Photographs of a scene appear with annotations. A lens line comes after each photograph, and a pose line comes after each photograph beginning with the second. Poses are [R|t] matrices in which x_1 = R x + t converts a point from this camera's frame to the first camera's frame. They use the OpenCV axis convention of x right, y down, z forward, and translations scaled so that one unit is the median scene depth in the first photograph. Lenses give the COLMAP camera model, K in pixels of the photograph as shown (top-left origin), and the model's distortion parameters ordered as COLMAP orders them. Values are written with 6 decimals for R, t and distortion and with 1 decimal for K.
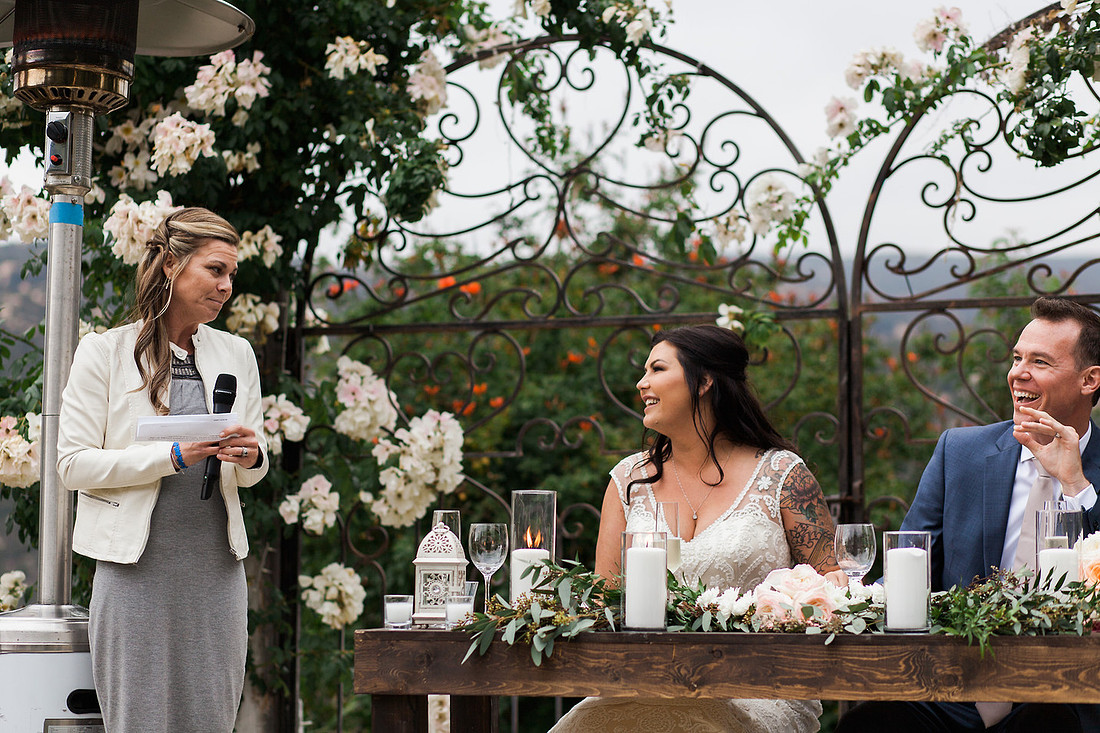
lens RADIAL K [[2630.1, 0, 552.7], [0, 2630.1, 372.2], [0, 0, 1]] dist [0.002853, 0.000000]
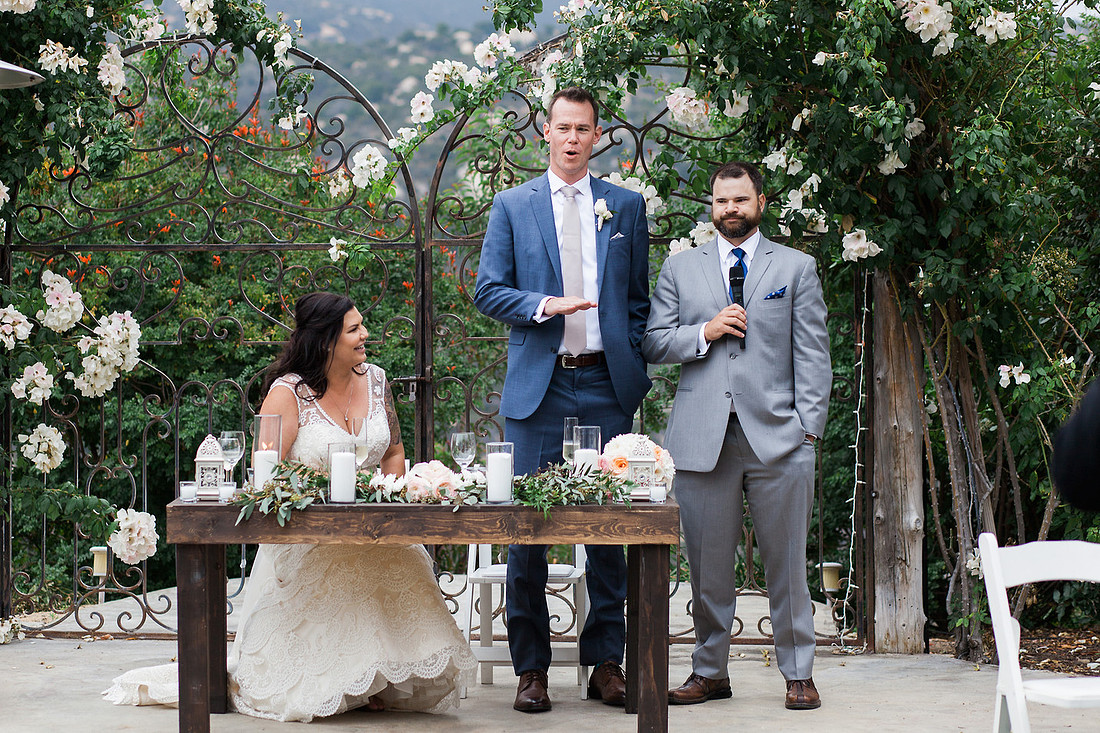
lens RADIAL K [[2952.6, 0, 512.0], [0, 2952.6, 336.6], [0, 0, 1]] dist [0.070645, 0.000000]
pose [[0.980678, -0.003947, 0.195588, -0.158728], [-0.013723, 0.995946, 0.088903, -0.122549], [-0.195146, -0.089869, 0.976648, -0.587156]]
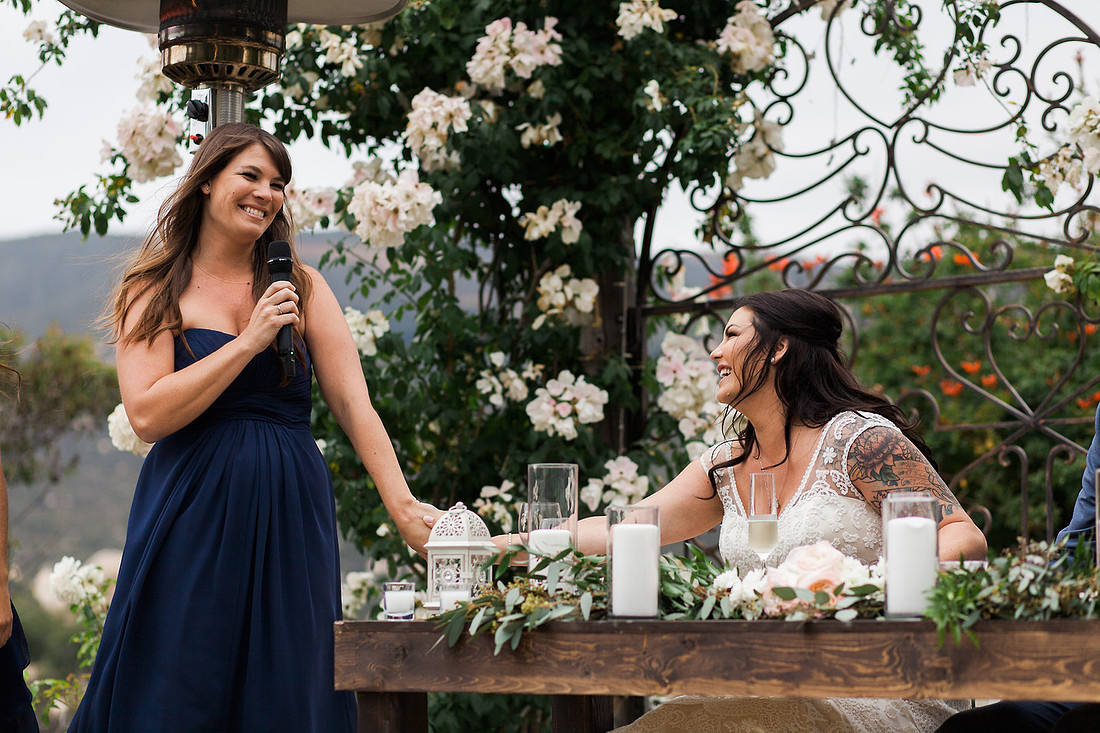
lens RADIAL K [[2630.1, 0, 542.8], [0, 2630.1, 370.1], [0, 0, 1]] dist [0.002853, 0.000000]
pose [[0.938590, -0.041399, -0.342541, 0.220265], [0.039500, 0.999141, -0.012522, 0.017840], [0.342765, -0.001778, 0.939420, 0.117220]]
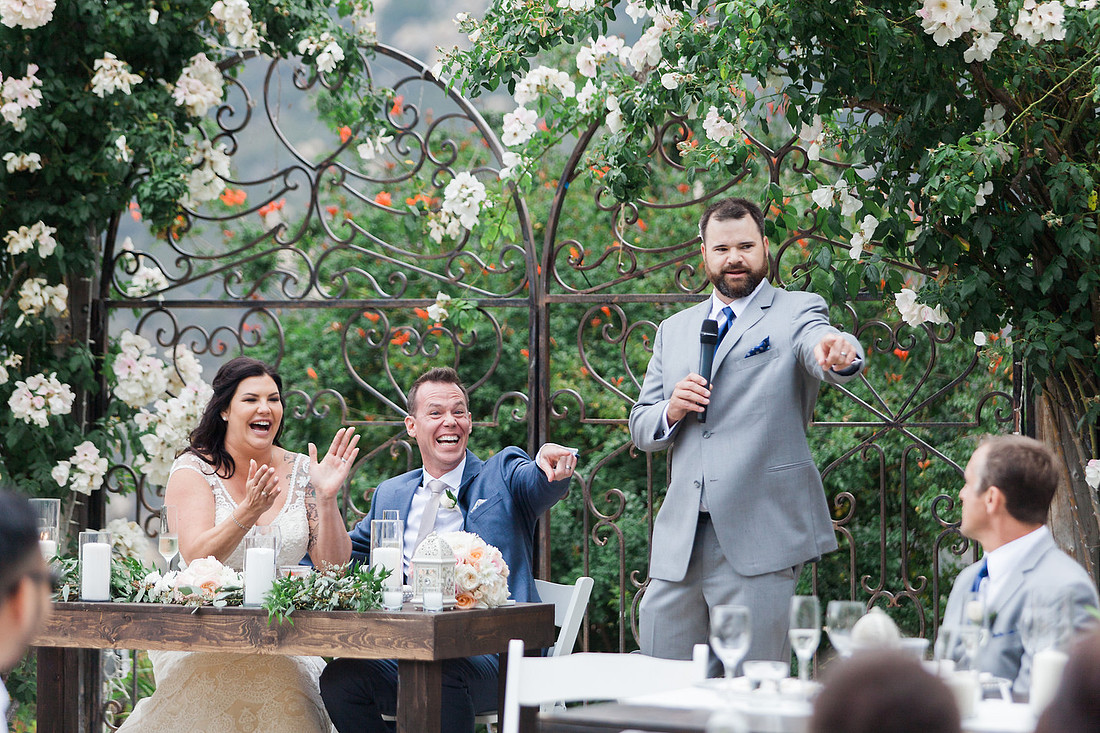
lens RADIAL K [[5077.8, 0, 601.4], [0, 5077.8, 412.6], [0, 0, 1]] dist [0.005761, 0.000000]
pose [[0.976949, 0.009223, -0.213272, 0.633524], [0.008813, 0.996472, 0.083465, -0.164853], [0.213289, -0.083421, 0.973421, -1.151850]]
